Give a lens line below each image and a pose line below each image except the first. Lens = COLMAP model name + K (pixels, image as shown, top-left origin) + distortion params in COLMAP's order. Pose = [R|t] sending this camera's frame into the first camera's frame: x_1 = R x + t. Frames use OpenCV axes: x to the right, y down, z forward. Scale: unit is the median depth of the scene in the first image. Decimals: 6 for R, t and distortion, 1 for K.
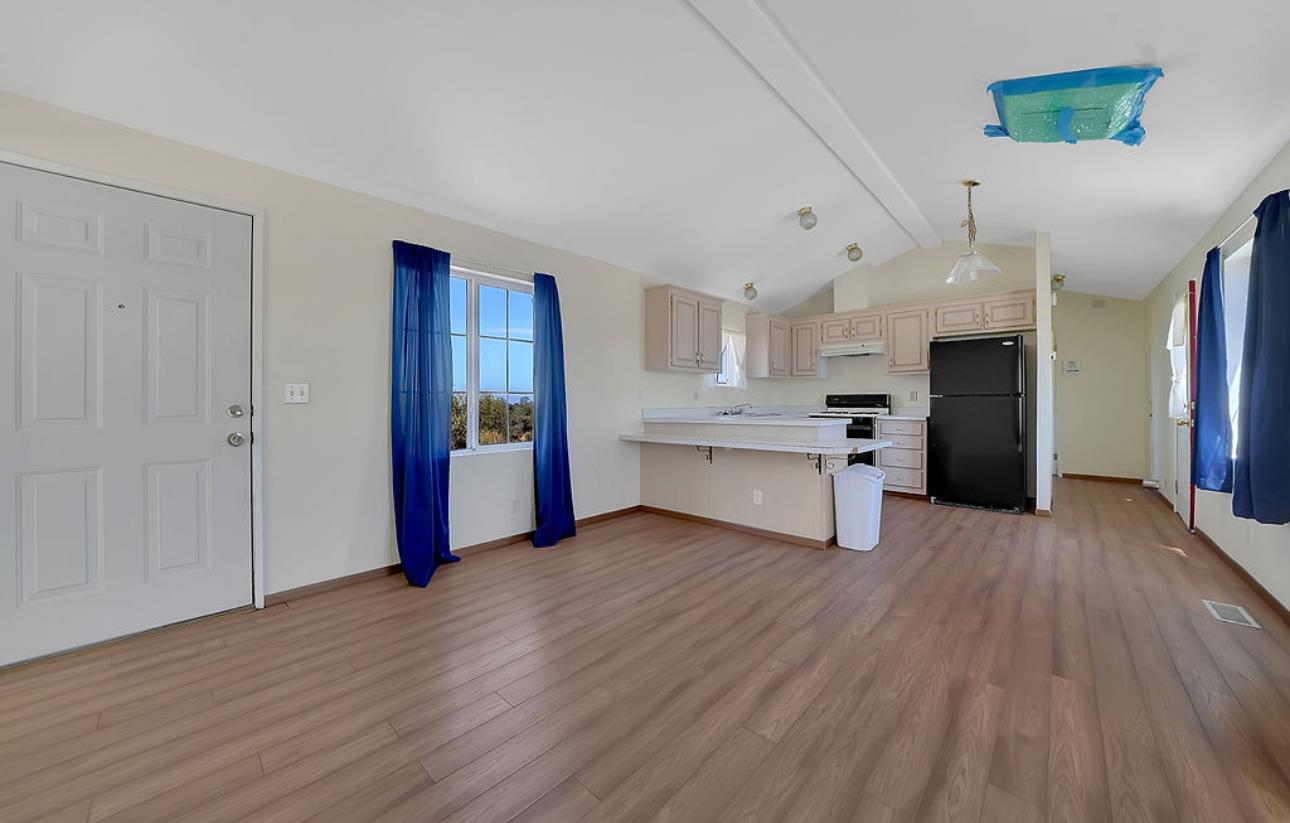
lens RADIAL K [[453.7, 0, 647.2], [0, 453.7, 401.3], [0, 0, 1]] dist [-0.017774, 0.000227]
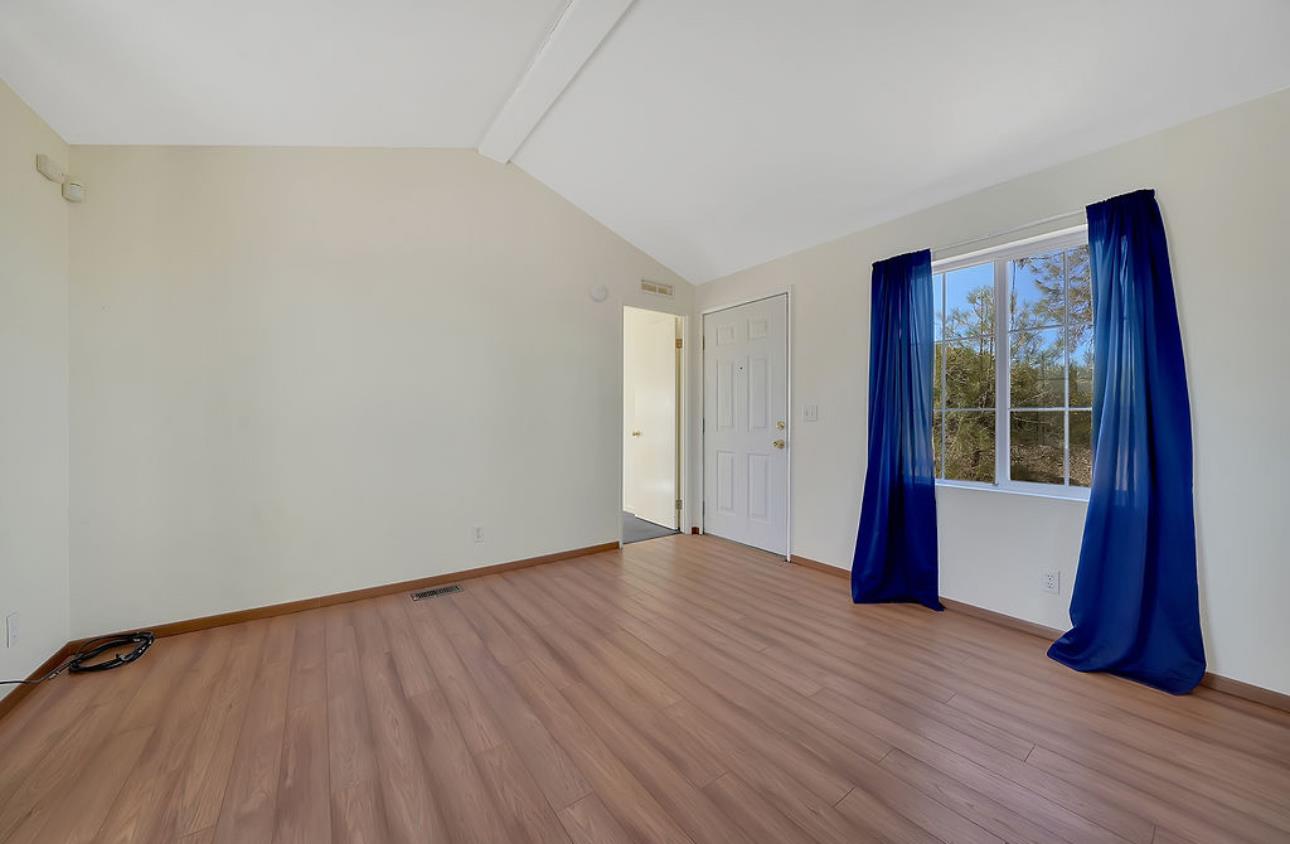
lens RADIAL K [[471.2, 0, 647.3], [0, 471.2, 417.0], [0, 0, 1]] dist [-0.016346, -0.000052]
pose [[-0.206308, 0.004483, -0.978477, 0.731892], [-0.003619, 0.999979, 0.005345, -0.012369], [0.978480, 0.004644, -0.206287, 0.871350]]
